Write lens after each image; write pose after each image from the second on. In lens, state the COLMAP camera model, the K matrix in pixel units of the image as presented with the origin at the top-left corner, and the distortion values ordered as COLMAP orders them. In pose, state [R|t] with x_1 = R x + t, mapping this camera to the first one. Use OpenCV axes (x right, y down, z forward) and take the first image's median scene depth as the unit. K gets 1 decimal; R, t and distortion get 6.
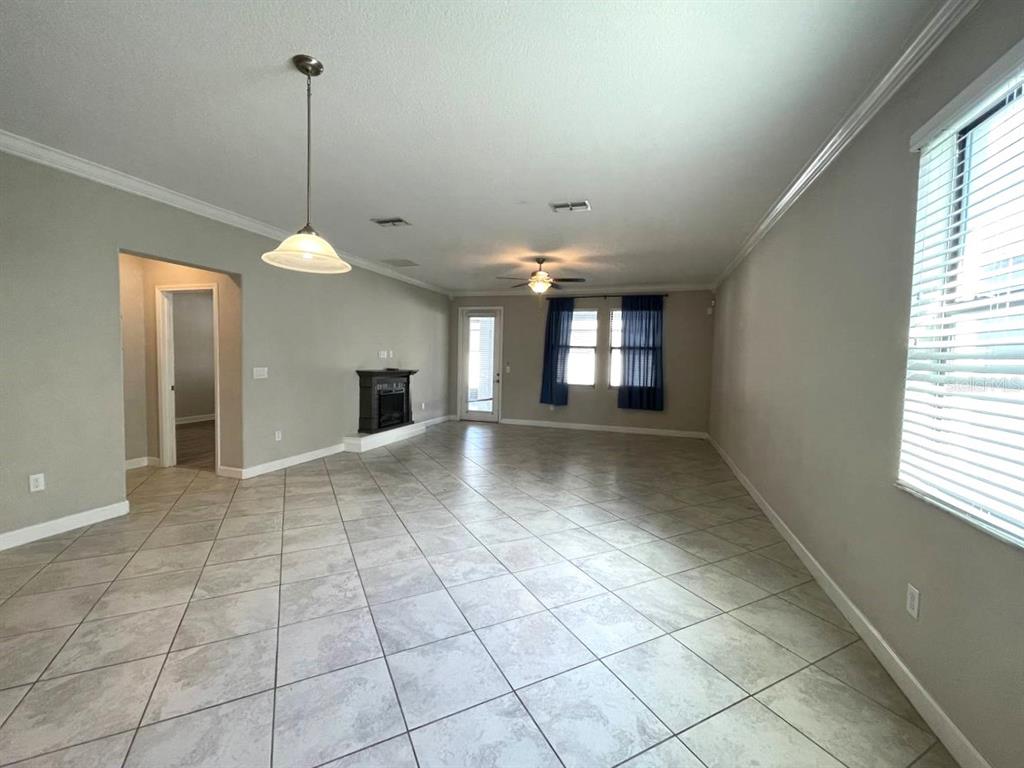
lens RADIAL K [[428.6, 0, 511.8], [0, 428.6, 383.7], [0, 0, 1]] dist [-0.002063, -0.000111]
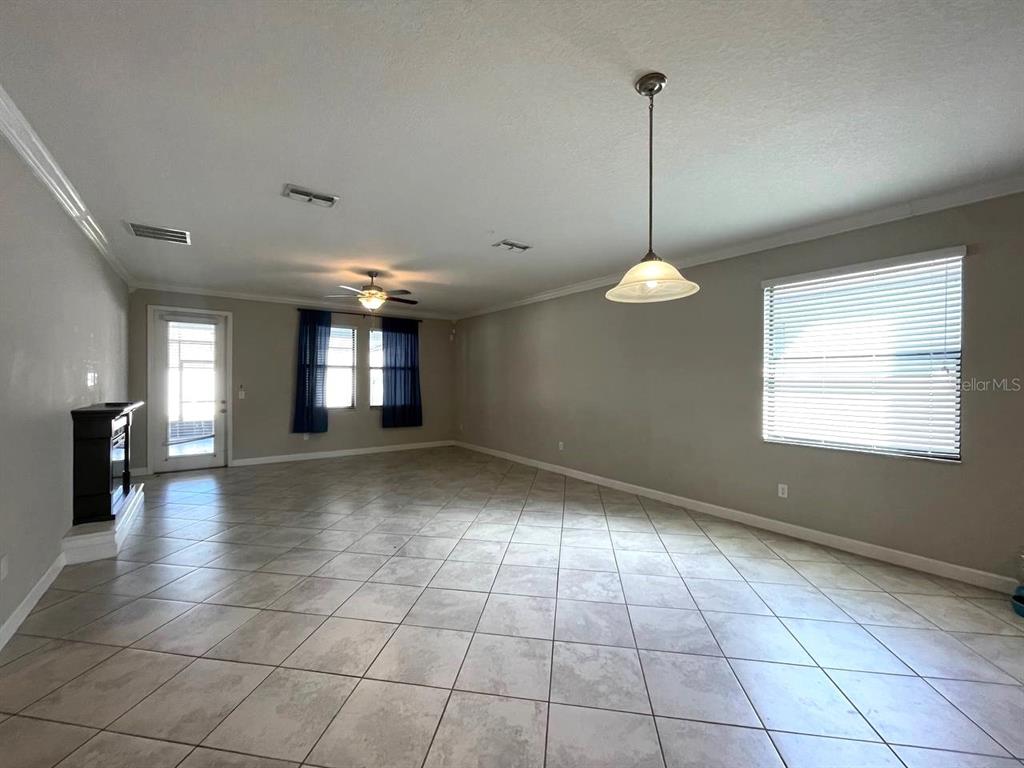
lens RADIAL K [[413.8, 0, 511.6], [0, 413.8, 381.8], [0, 0, 1]] dist [0.000198, -0.000103]
pose [[0.580852, -0.021329, 0.813730, -0.363506], [0.052676, 0.998546, -0.011428, -0.024460], [-0.812303, 0.049502, 0.581131, 0.193119]]
